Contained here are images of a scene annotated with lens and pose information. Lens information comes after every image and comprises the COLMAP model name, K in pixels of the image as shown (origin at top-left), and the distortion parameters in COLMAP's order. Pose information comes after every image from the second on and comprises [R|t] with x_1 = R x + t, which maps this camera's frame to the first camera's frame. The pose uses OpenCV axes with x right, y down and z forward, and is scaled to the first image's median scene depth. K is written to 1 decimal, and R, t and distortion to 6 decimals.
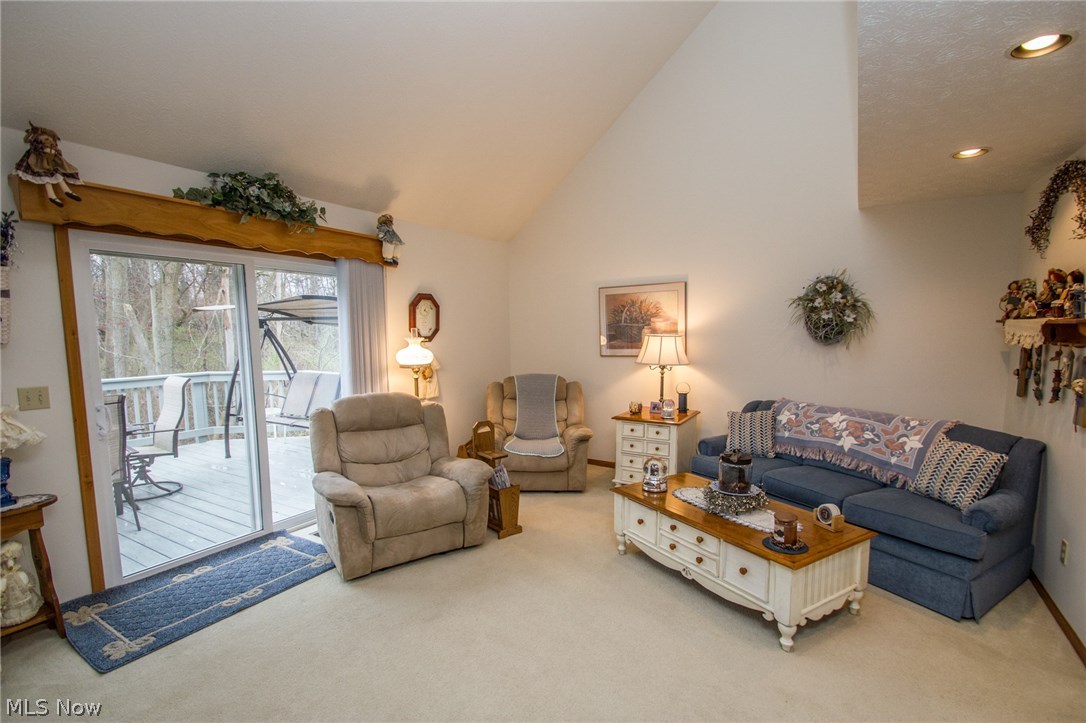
lens RADIAL K [[505.2, 0, 547.3], [0, 505.2, 379.1], [0, 0, 1]] dist [-0.001256, -0.010521]
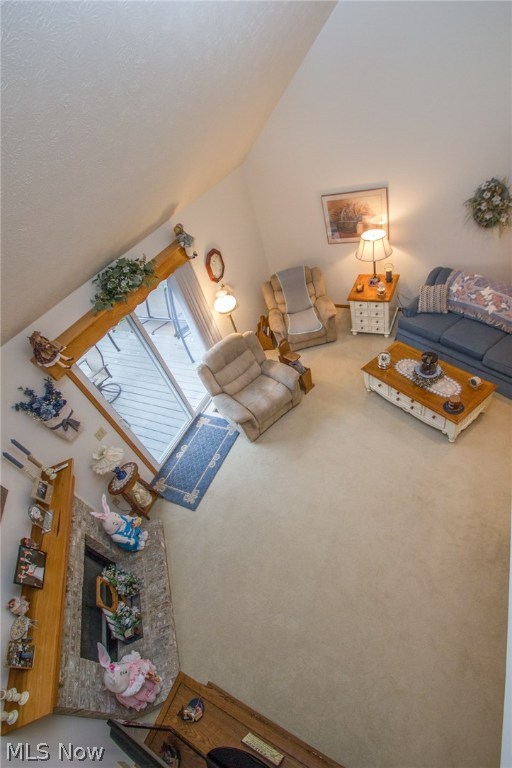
lens RADIAL K [[357.3, 0, 260.9], [0, 357.3, 379.2], [0, 0, 1]] dist [-0.001256, -0.010521]
pose [[0.966183, -0.234596, -0.107029, -0.089028], [0.251547, 0.766246, 0.591263, -0.540102], [-0.056698, -0.598191, 0.799345, -0.078691]]
